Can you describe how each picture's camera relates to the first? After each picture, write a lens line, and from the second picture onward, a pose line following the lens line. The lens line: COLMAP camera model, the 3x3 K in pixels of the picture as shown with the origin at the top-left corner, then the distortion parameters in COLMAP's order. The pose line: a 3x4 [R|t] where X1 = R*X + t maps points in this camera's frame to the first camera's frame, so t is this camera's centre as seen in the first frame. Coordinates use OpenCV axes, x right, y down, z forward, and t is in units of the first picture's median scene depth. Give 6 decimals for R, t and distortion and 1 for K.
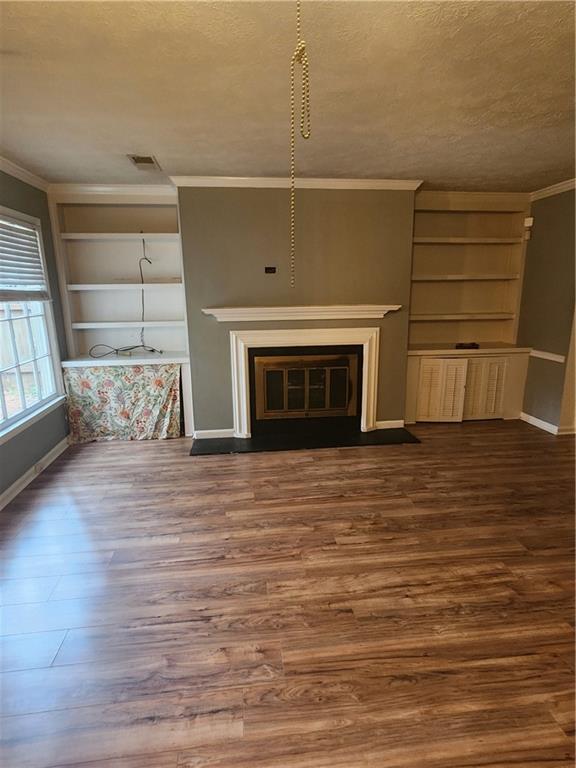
lens RADIAL K [[416.1, 0, 286.9], [0, 416.1, 385.0], [0, 0, 1]] dist [-0.002520, 0.000740]
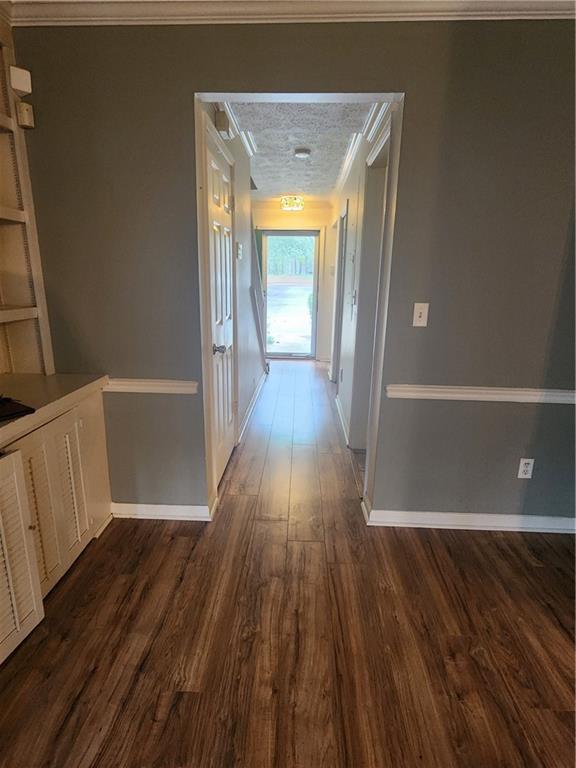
lens RADIAL K [[431.9, 0, 282.3], [0, 431.9, 391.0], [0, 0, 1]] dist [0.041614, -0.000501]
pose [[0.159323, -0.218664, 0.962706, 0.150238], [0.209151, 0.960502, 0.183551, -0.141197], [-0.964817, 0.172107, 0.198764, 0.810660]]
